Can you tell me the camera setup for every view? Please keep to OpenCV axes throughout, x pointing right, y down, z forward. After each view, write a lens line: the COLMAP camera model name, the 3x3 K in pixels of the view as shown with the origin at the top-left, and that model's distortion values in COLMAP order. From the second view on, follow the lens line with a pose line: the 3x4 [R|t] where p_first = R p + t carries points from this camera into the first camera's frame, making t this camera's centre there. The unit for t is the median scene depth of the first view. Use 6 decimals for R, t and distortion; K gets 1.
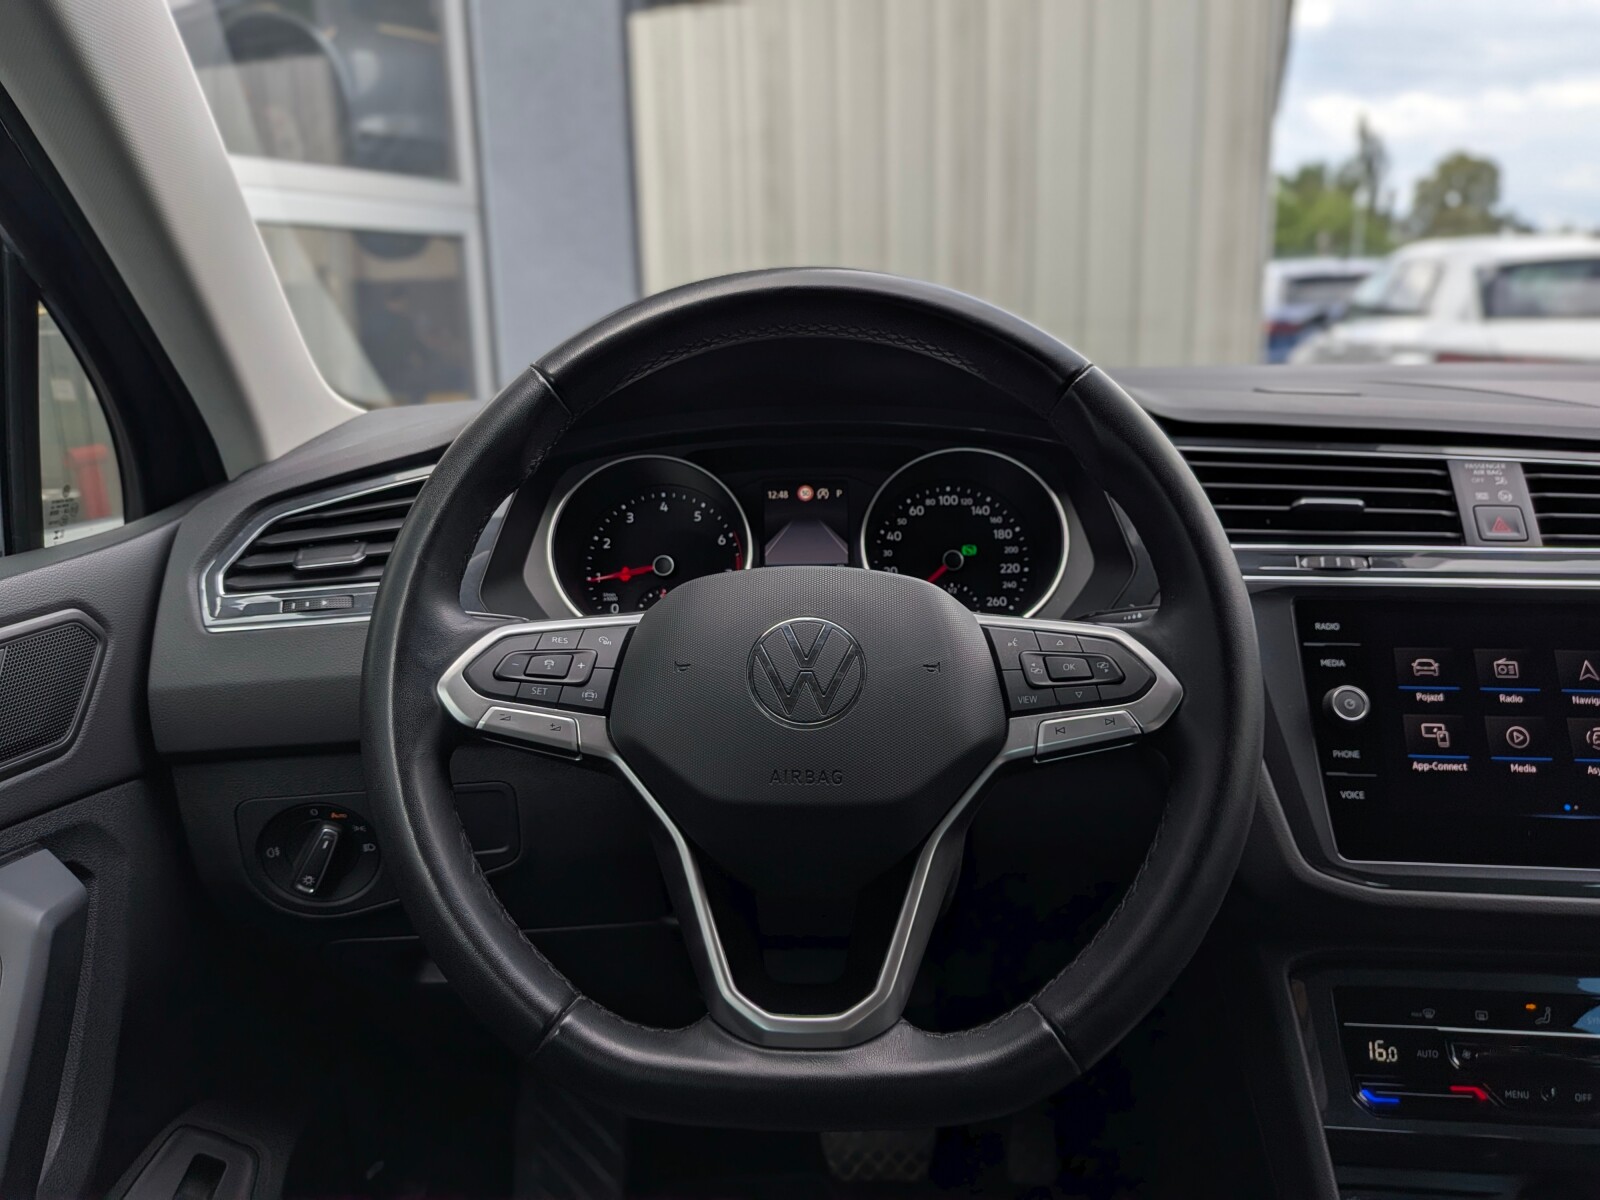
lens RADIAL K [[1175.0, 0, 778.6], [0, 1175.0, 566.1], [0, 0, 1]] dist [0.055631, -0.112820]
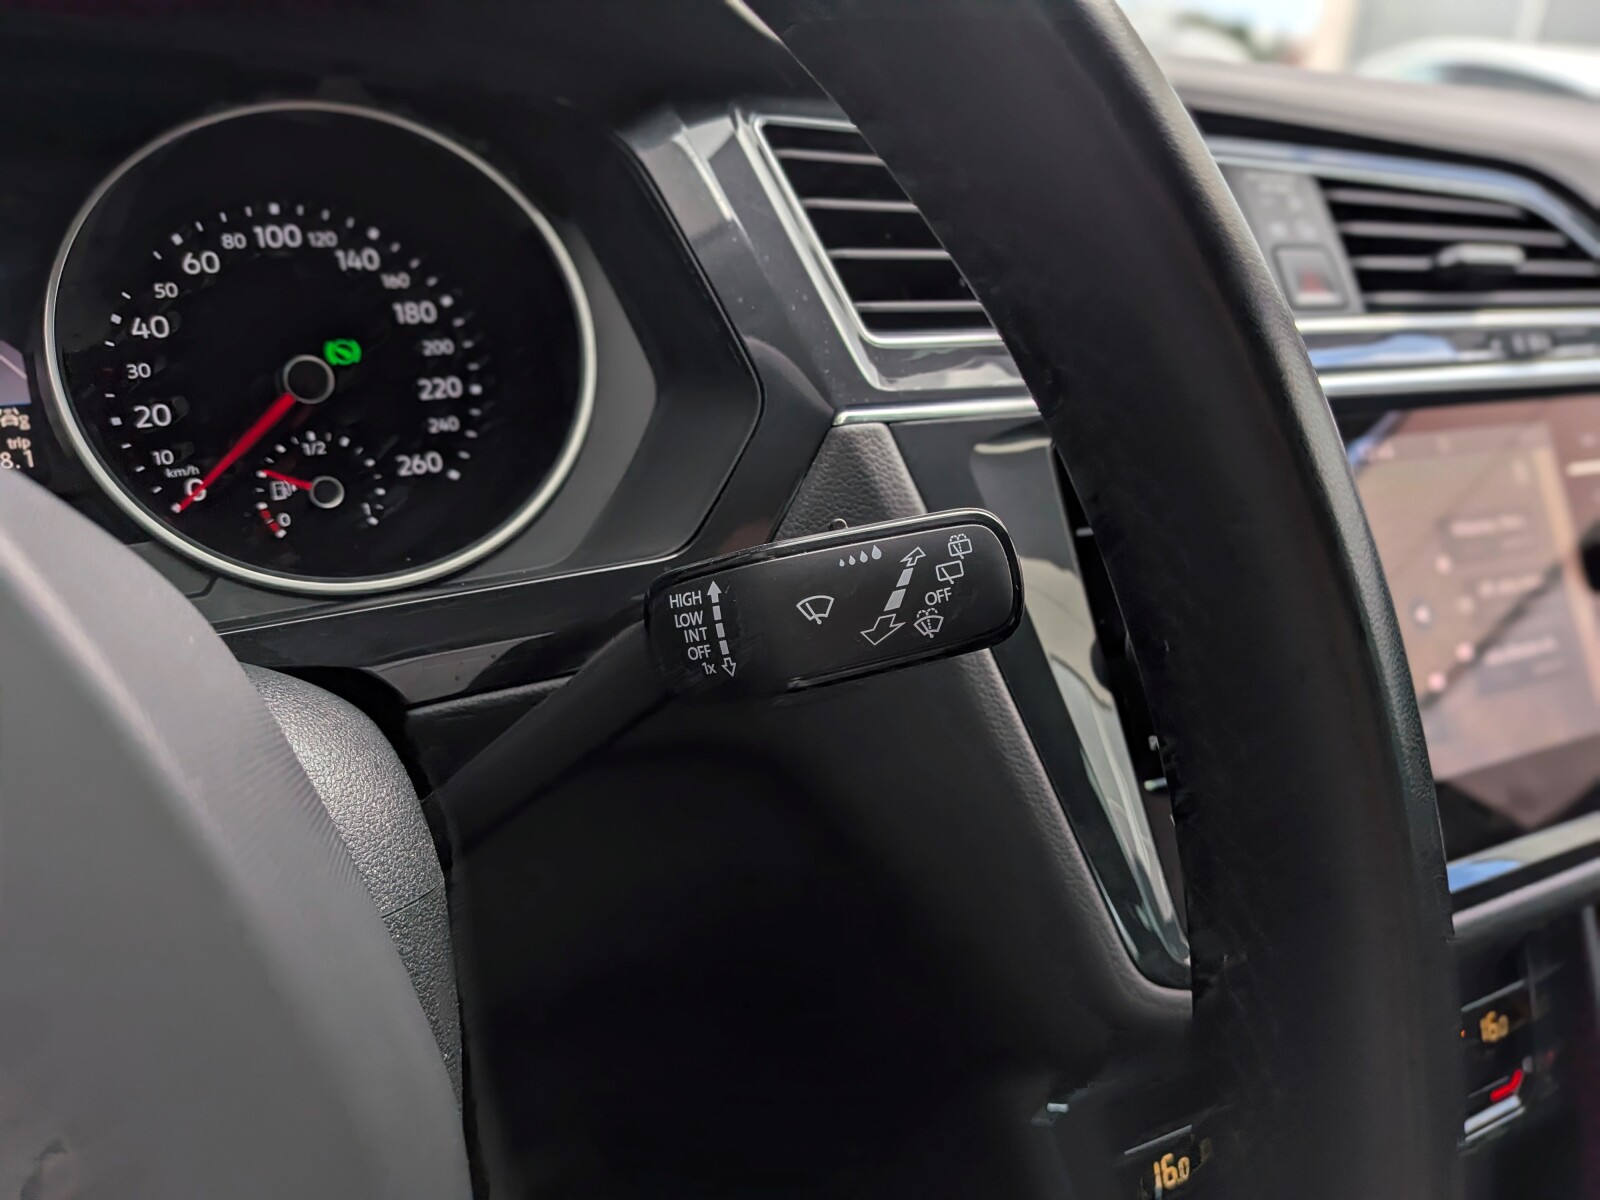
lens RADIAL K [[1175.0, 0, 796.0], [0, 1175.0, 557.2], [0, 0, 1]] dist [0.055631, -0.112820]
pose [[0.842249, -0.142814, 0.519828, 0.073773], [0.029719, 0.975106, 0.219741, -0.036719], [-0.538269, -0.169627, 0.825526, 0.618491]]
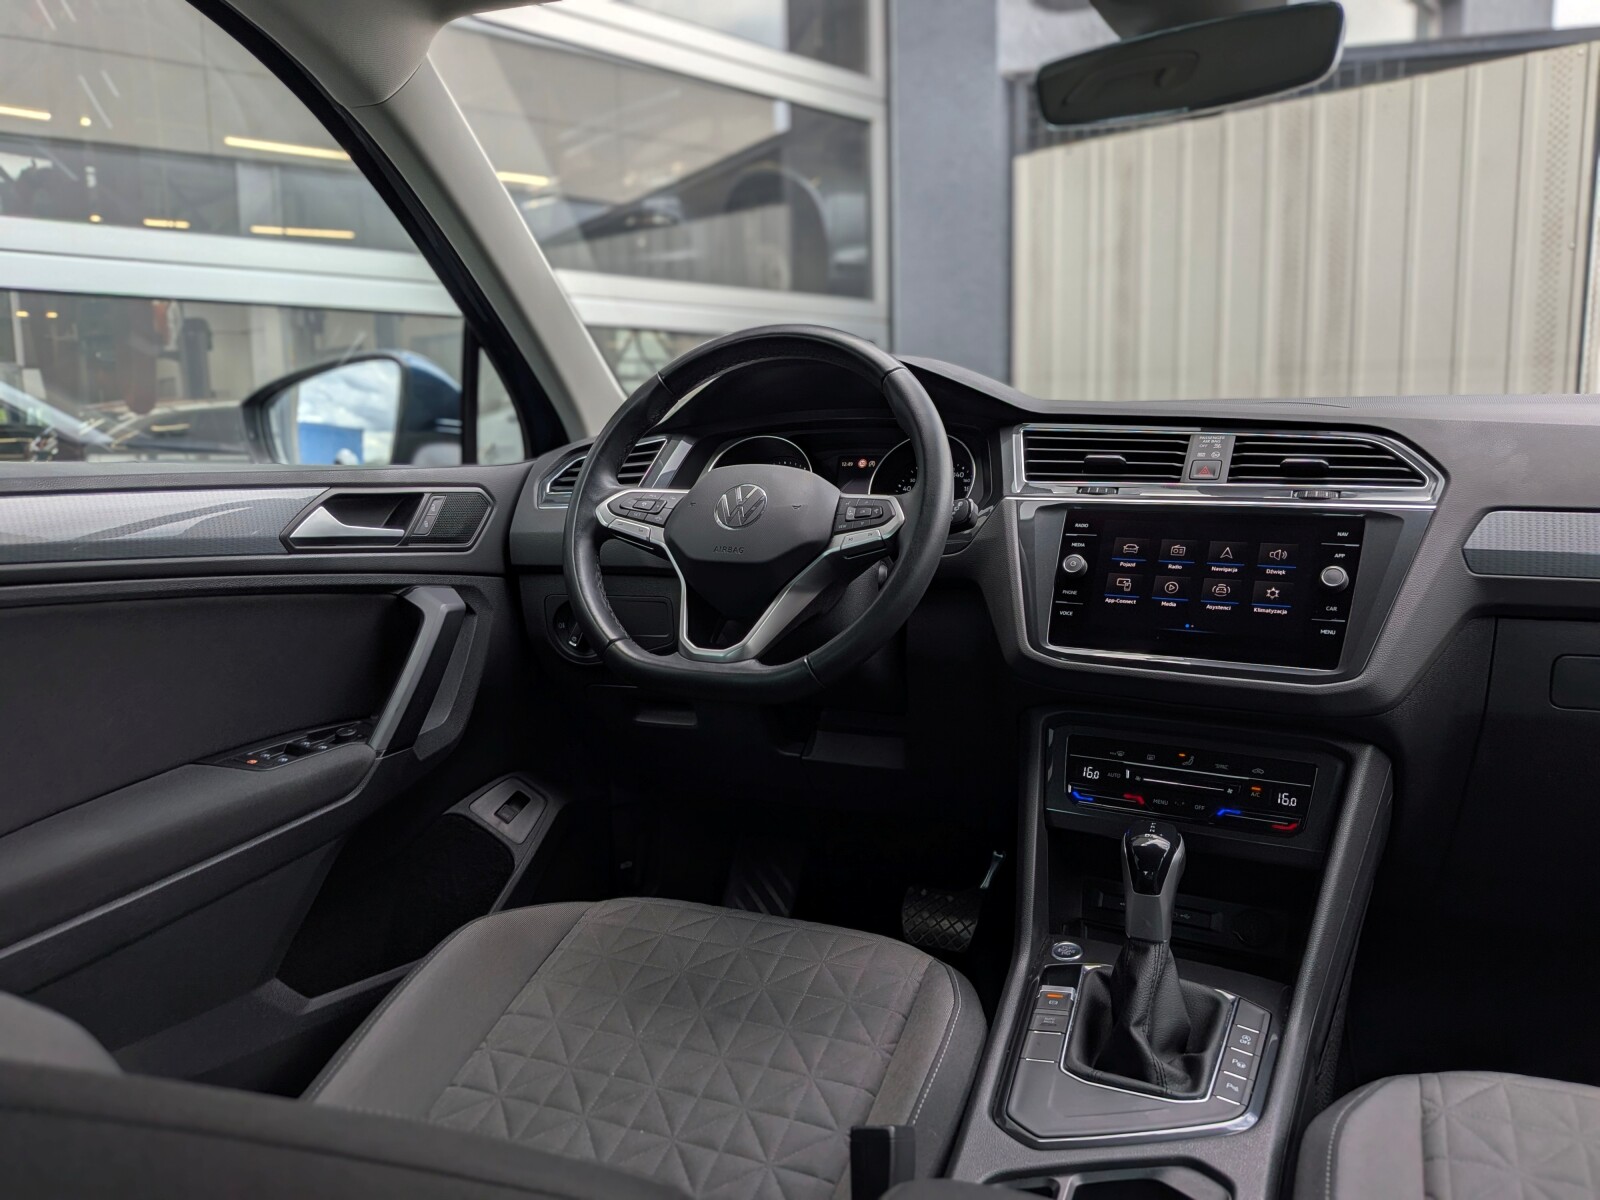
lens RADIAL K [[1175.0, 0, 803.3], [0, 1175.0, 602.0], [0, 0, 1]] dist [0.055631, -0.112820]
pose [[0.923728, 0.062479, -0.377919, 0.713289], [-0.085192, 0.995407, -0.043667, 0.260672], [0.373455, 0.072532, 0.924808, -0.700056]]
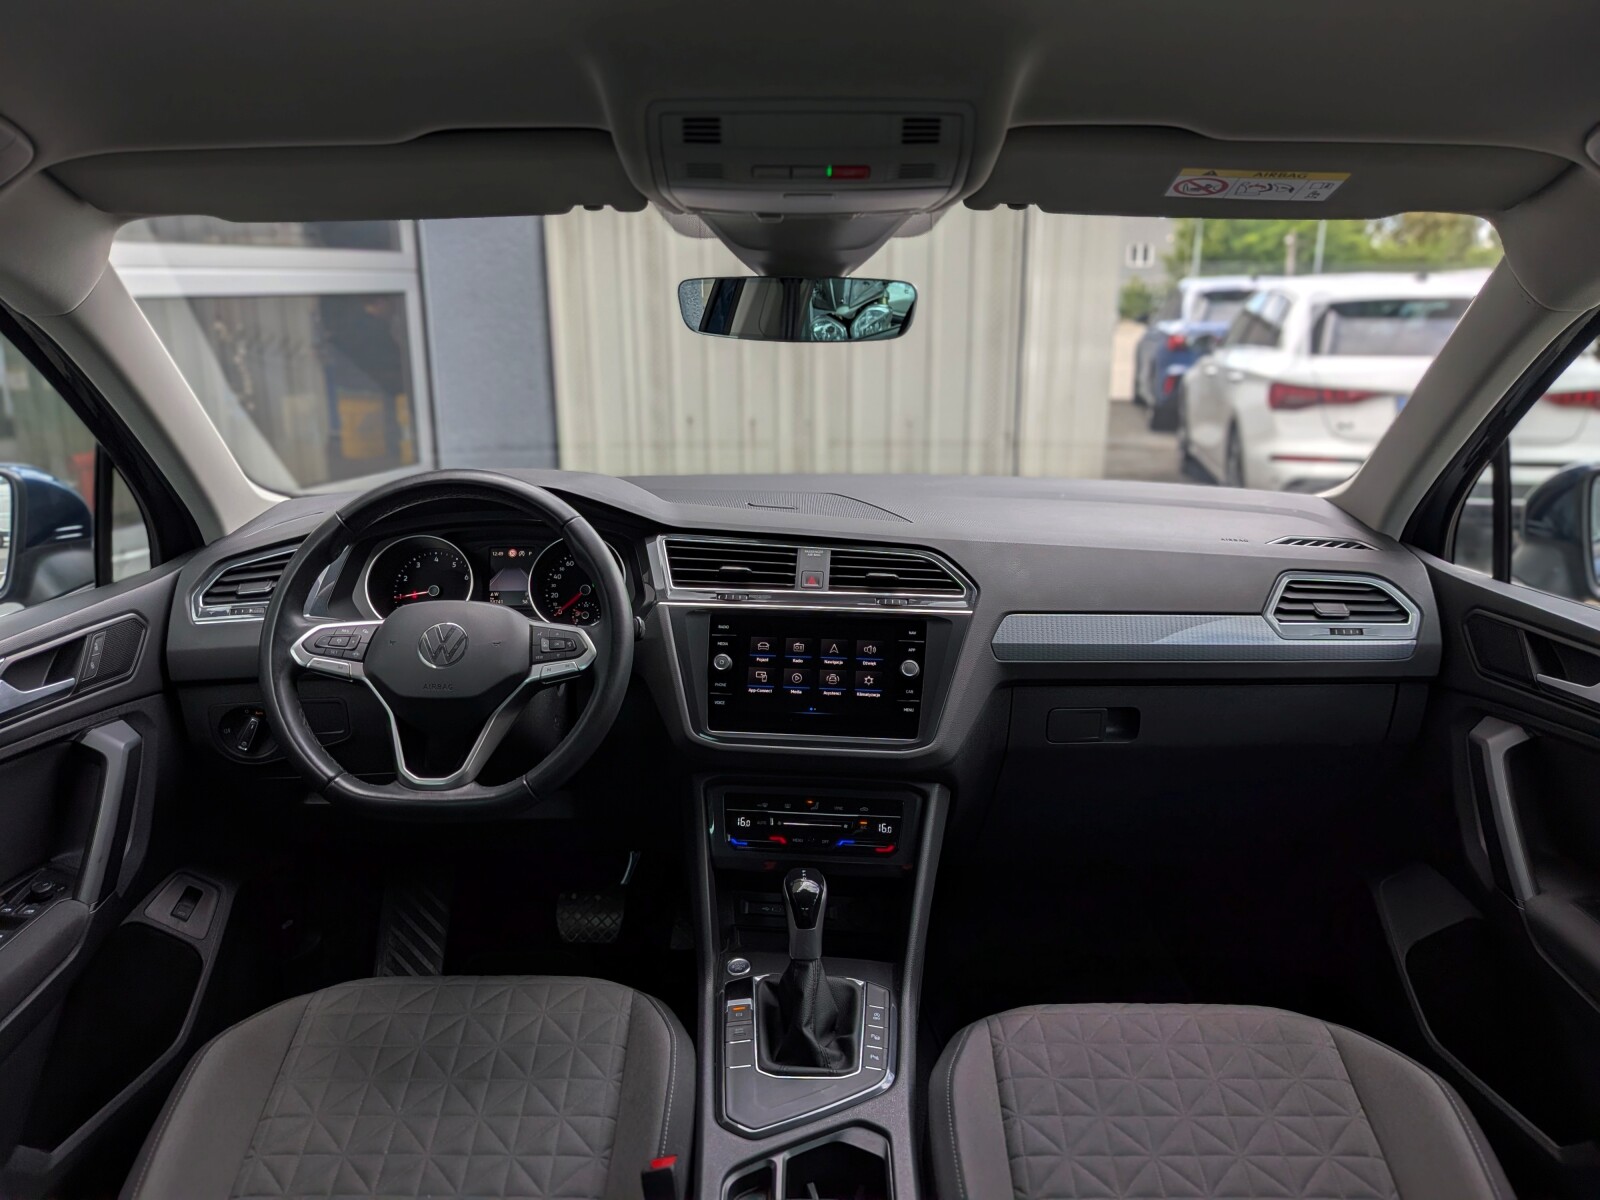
lens RADIAL K [[1175.0, 0, 794.4], [0, 1175.0, 584.6], [0, 0, 1]] dist [0.055631, -0.112820]
pose [[0.999614, 0.012013, 0.025058, 0.516167], [-0.012781, 0.999447, 0.030713, -0.089984], [-0.024675, -0.031021, 0.999214, -1.098037]]
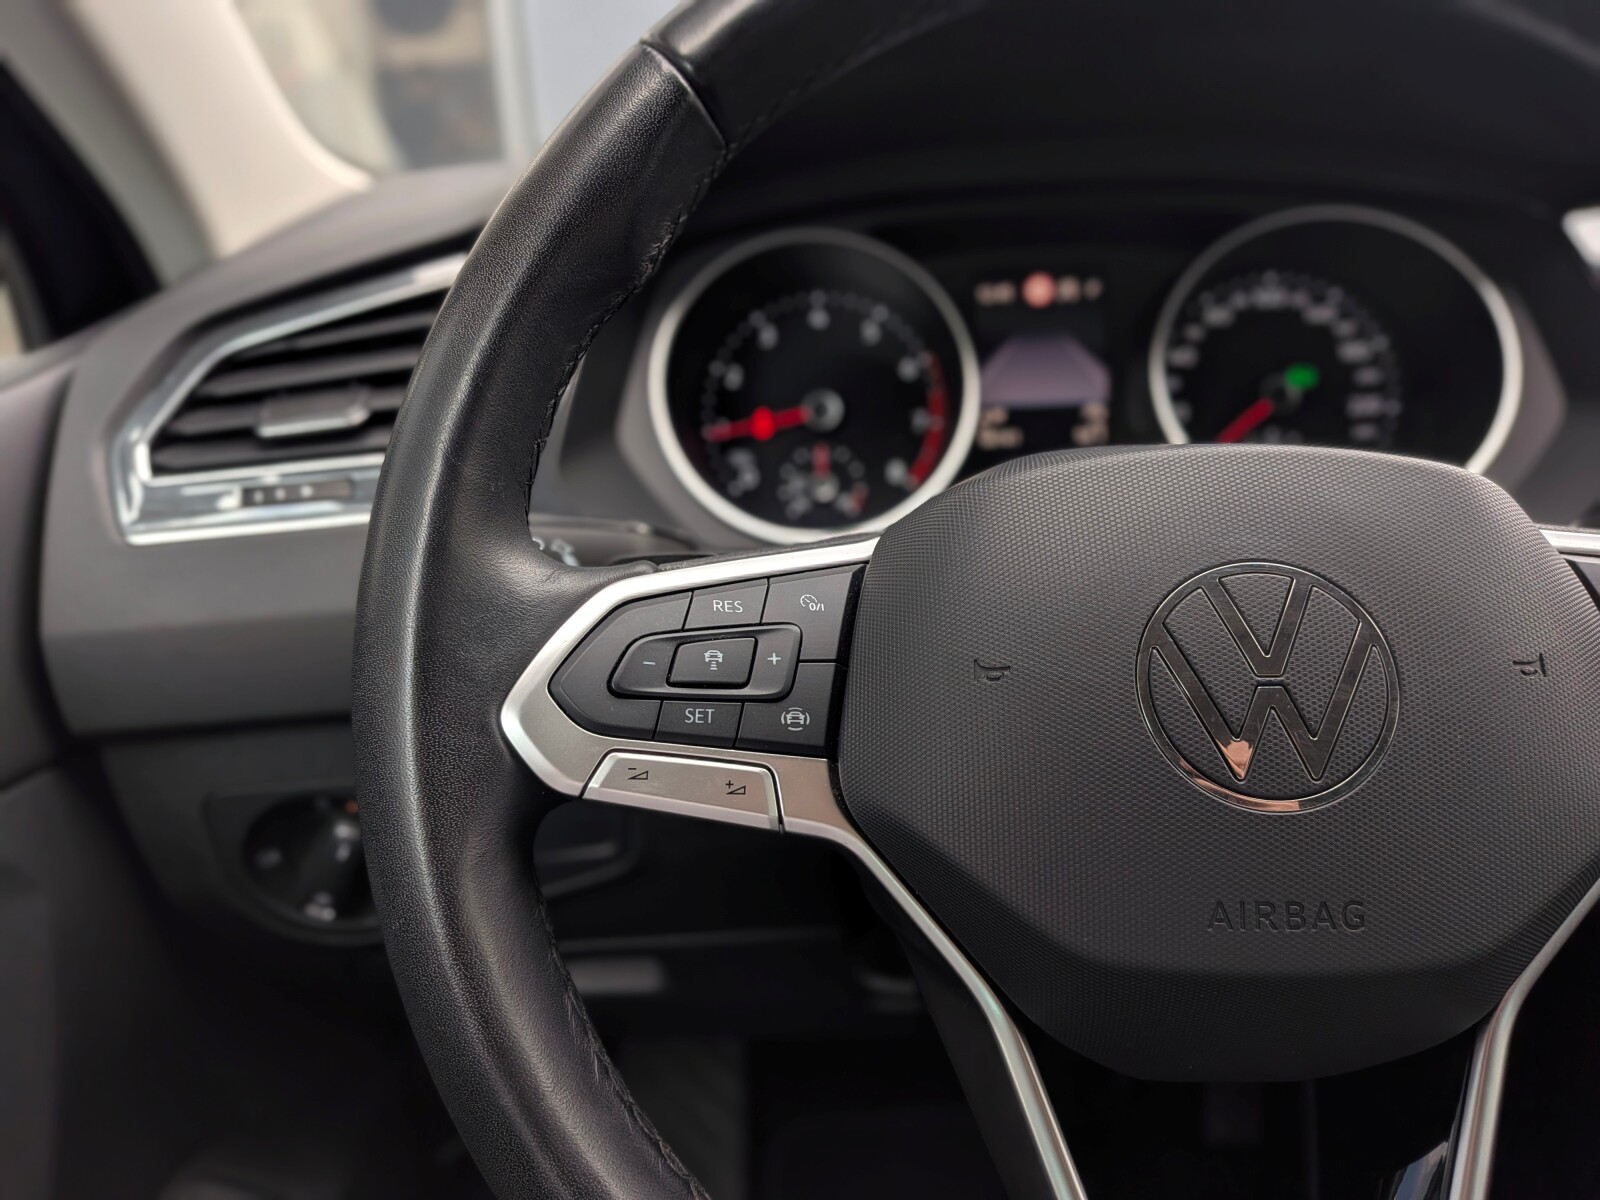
lens RADIAL K [[1175.0, 0, 758.3], [0, 1175.0, 586.4], [0, 0, 1]] dist [0.055631, -0.112820]
pose [[0.998340, -0.006826, -0.057185, -0.112722], [0.017189, 0.983008, 0.182754, -0.028423], [0.054966, -0.183434, 0.981494, 0.392668]]
